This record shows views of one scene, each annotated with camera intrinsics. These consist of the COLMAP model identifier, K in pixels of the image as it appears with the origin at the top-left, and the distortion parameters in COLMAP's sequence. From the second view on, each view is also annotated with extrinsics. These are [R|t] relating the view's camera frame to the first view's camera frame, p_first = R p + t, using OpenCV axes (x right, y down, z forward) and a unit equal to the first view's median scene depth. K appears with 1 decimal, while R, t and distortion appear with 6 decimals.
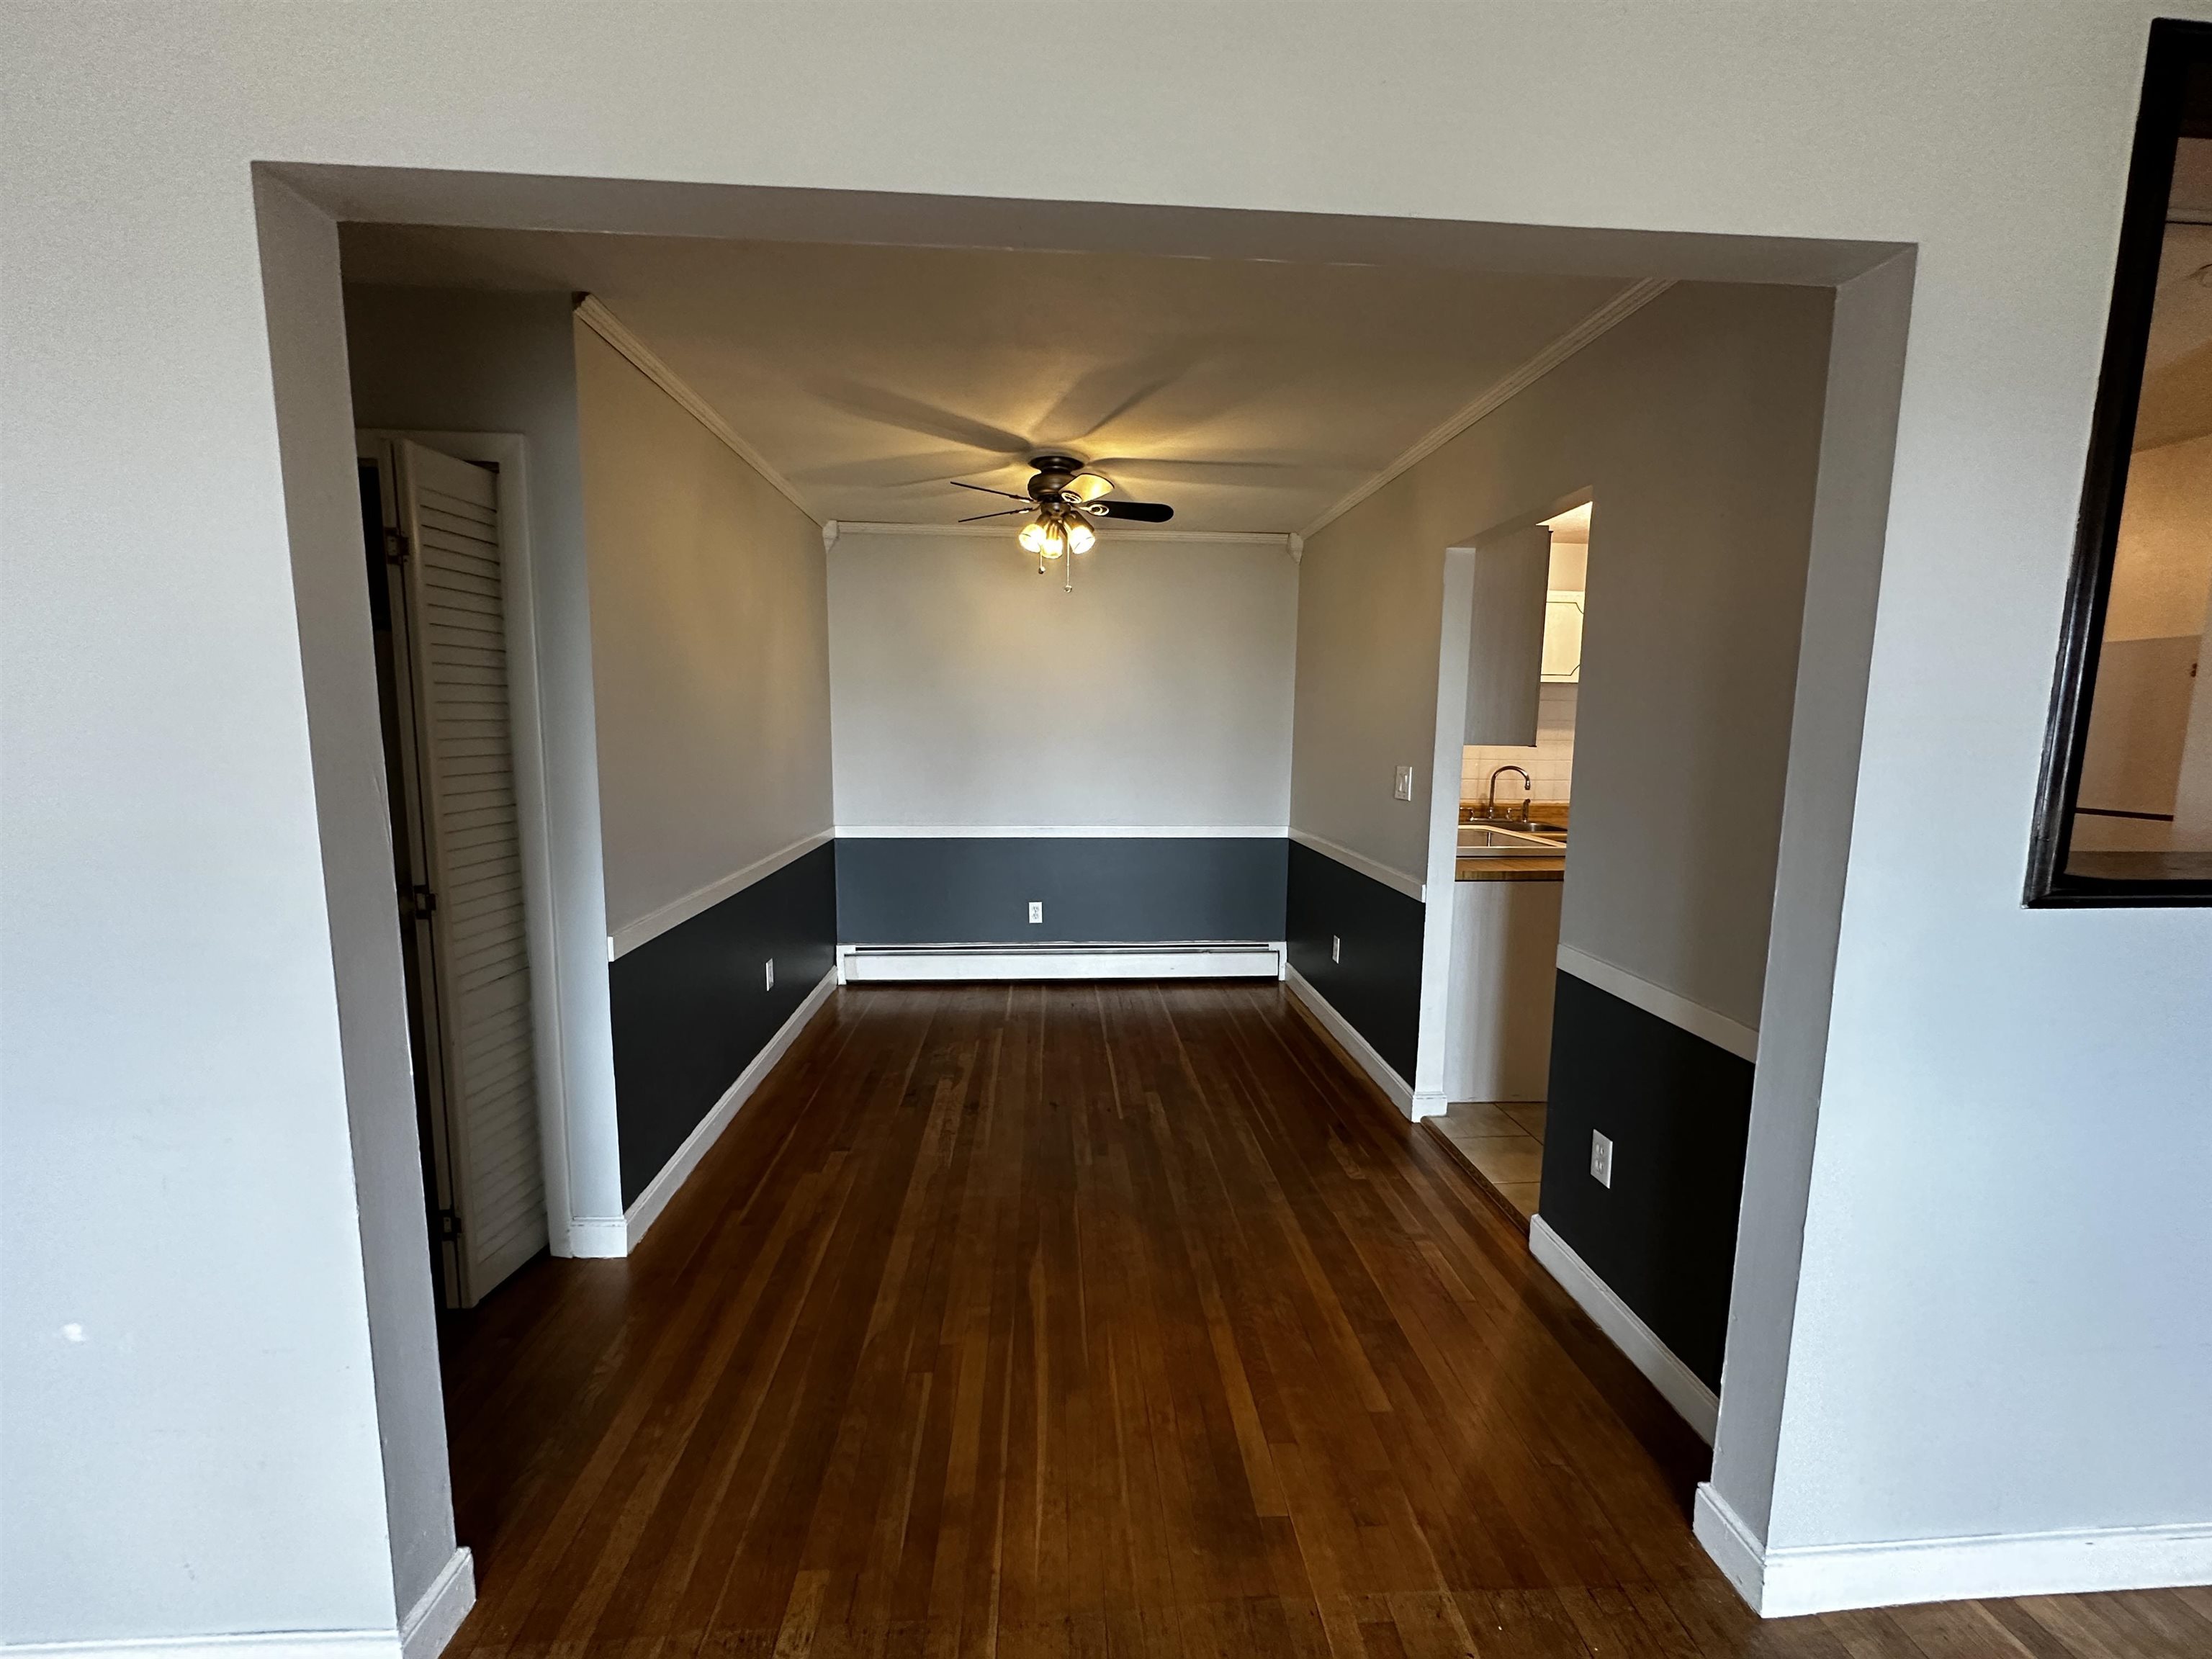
lens RADIAL K [[879.2, 0, 1109.0], [0, 879.2, 835.1], [0, 0, 1]] dist [-0.001385, 0.000100]
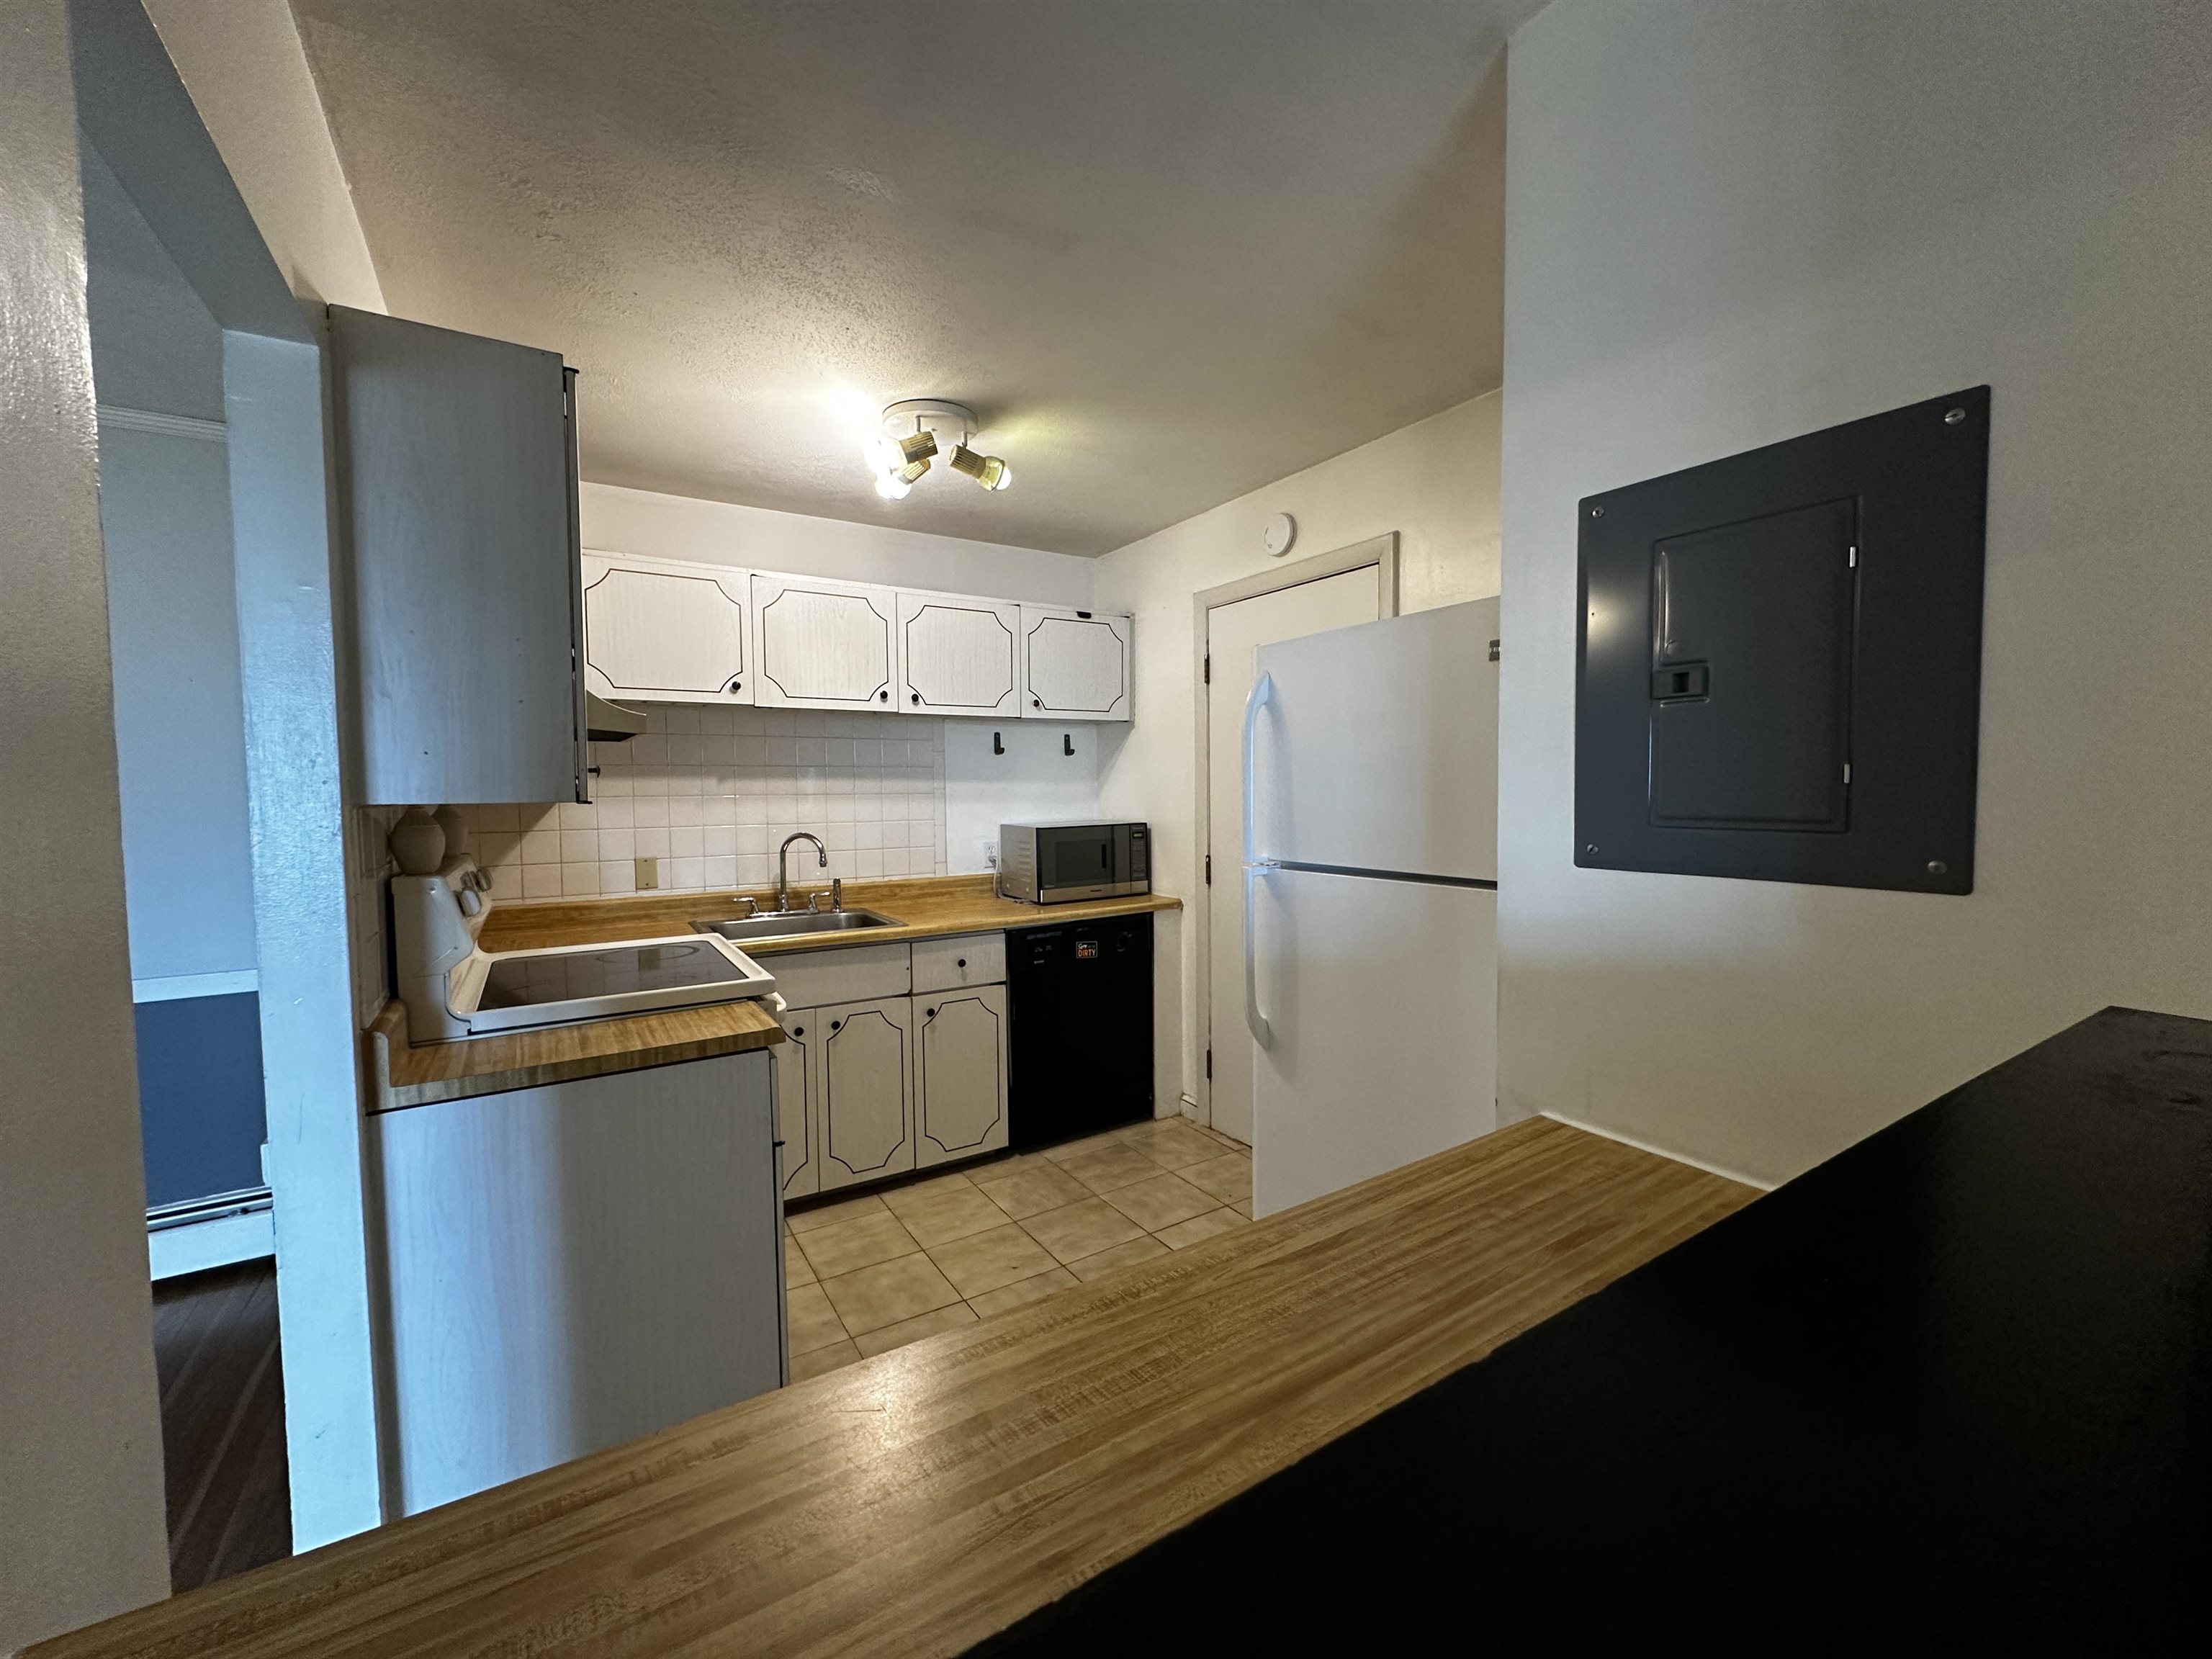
lens RADIAL K [[879.2, 0, 1103.0], [0, 879.2, 830.0], [0, 0, 1]] dist [-0.001385, 0.000100]
pose [[0.880582, -0.044134, 0.471835, 0.338558], [0.080911, 0.995037, -0.057929, -0.022656], [-0.466936, 0.089188, 0.879782, 0.290723]]
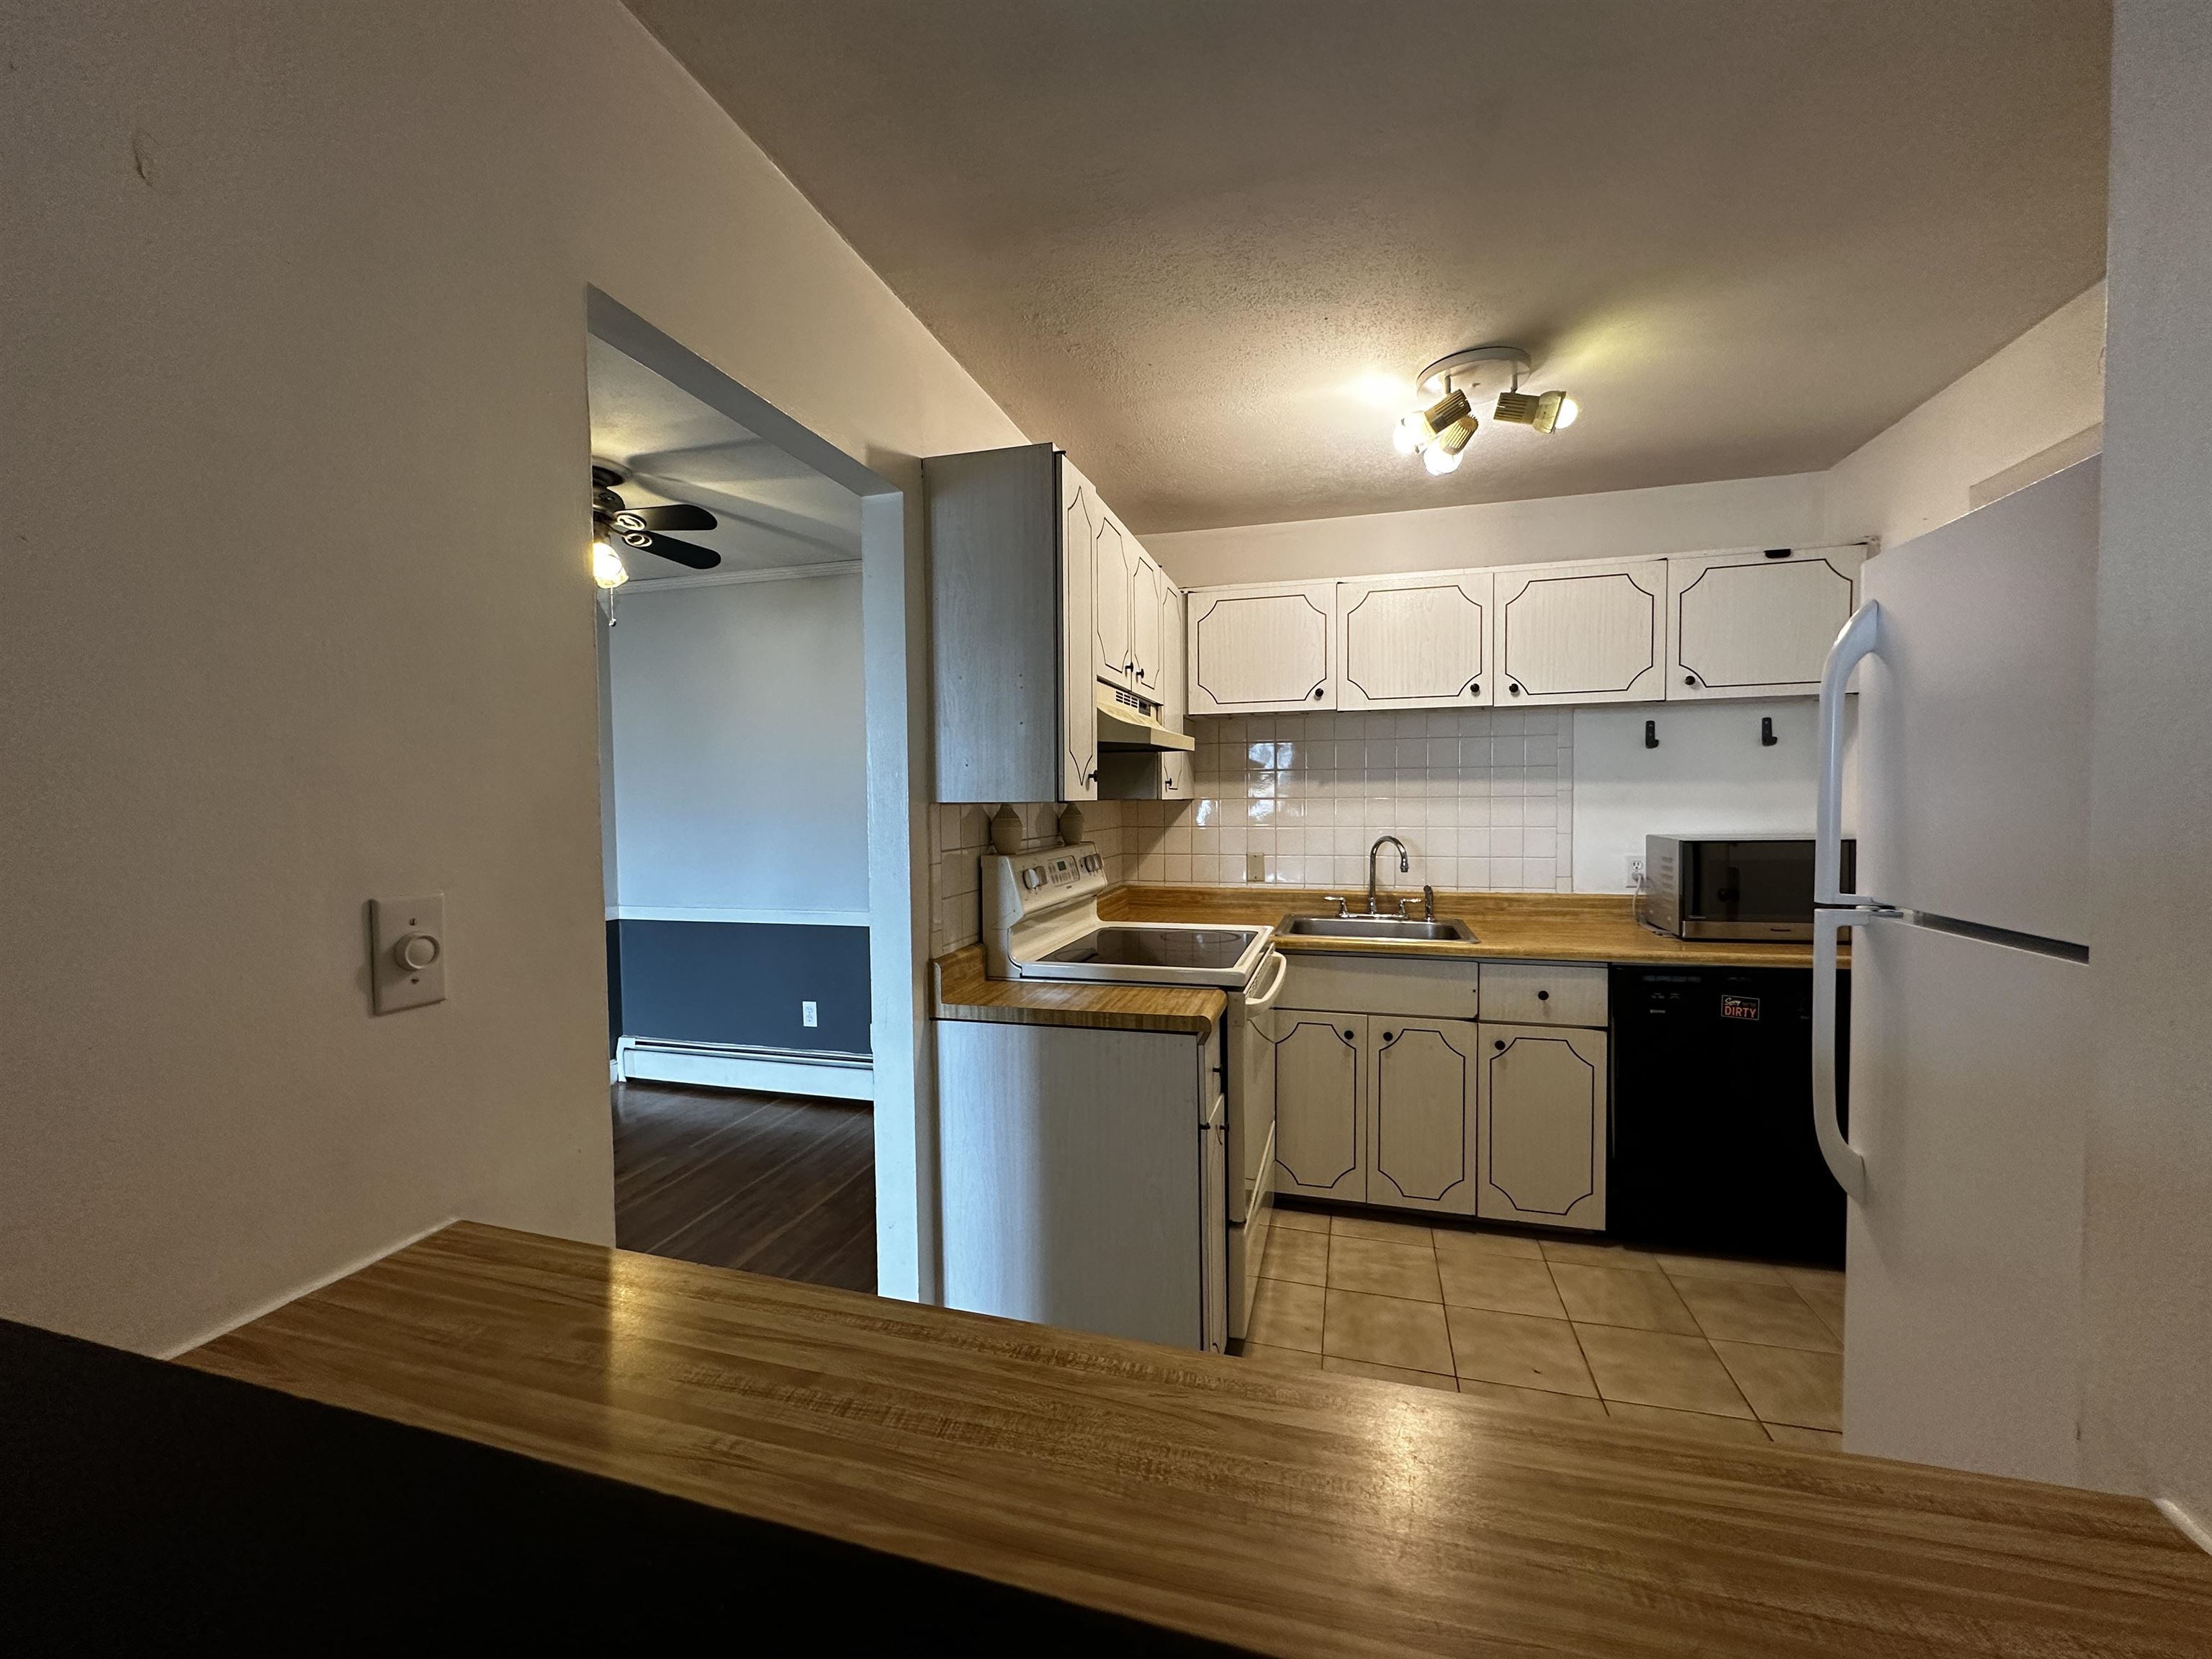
lens RADIAL K [[879.2, 0, 1108.2], [0, 879.2, 829.2], [0, 0, 1]] dist [-0.001385, 0.000100]
pose [[0.939360, -0.009263, -0.342807, 0.480881], [-0.022676, 0.995770, -0.089044, -0.019762], [0.342181, 0.091418, 0.935176, 0.299741]]
